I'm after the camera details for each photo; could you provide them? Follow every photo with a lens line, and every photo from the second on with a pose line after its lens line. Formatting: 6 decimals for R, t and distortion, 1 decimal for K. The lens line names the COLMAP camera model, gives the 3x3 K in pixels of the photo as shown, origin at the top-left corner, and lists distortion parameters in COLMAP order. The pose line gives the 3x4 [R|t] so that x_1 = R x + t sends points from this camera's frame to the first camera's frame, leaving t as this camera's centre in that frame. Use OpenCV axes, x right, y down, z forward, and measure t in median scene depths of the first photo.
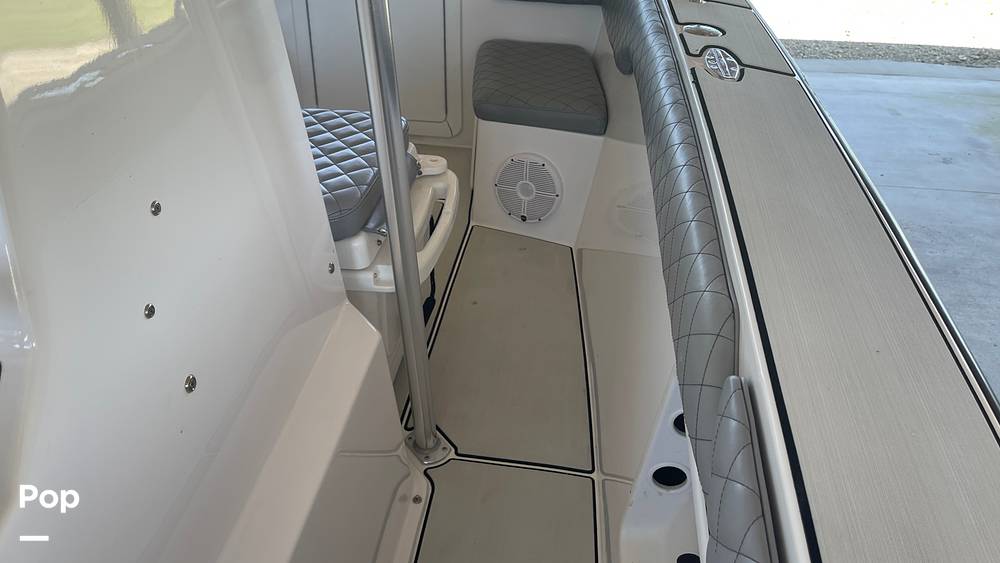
lens RADIAL K [[743.5, 0, 486.5], [0, 743.5, 221.2], [0, 0, 1]] dist [-0.000567, -0.054631]
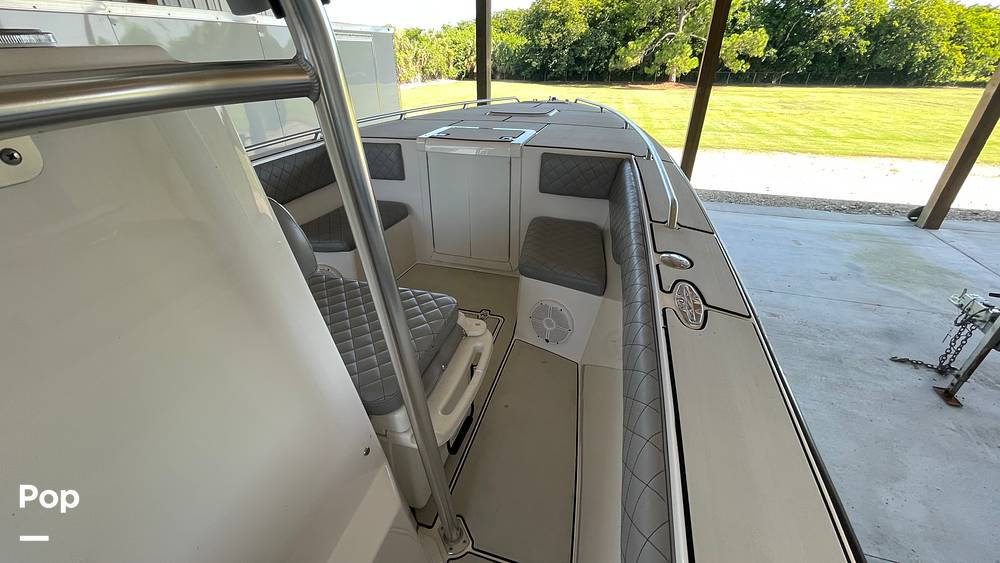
lens RADIAL K [[411.0, 0, 496.3], [0, 411.0, 276.2], [0, 0, 1]] dist [-0.001883, -0.000635]
pose [[0.990542, 0.064230, -0.121245, 0.042758], [-0.066852, 0.997606, -0.017678, -0.121770], [0.119819, 0.025616, 0.992465, 0.152539]]
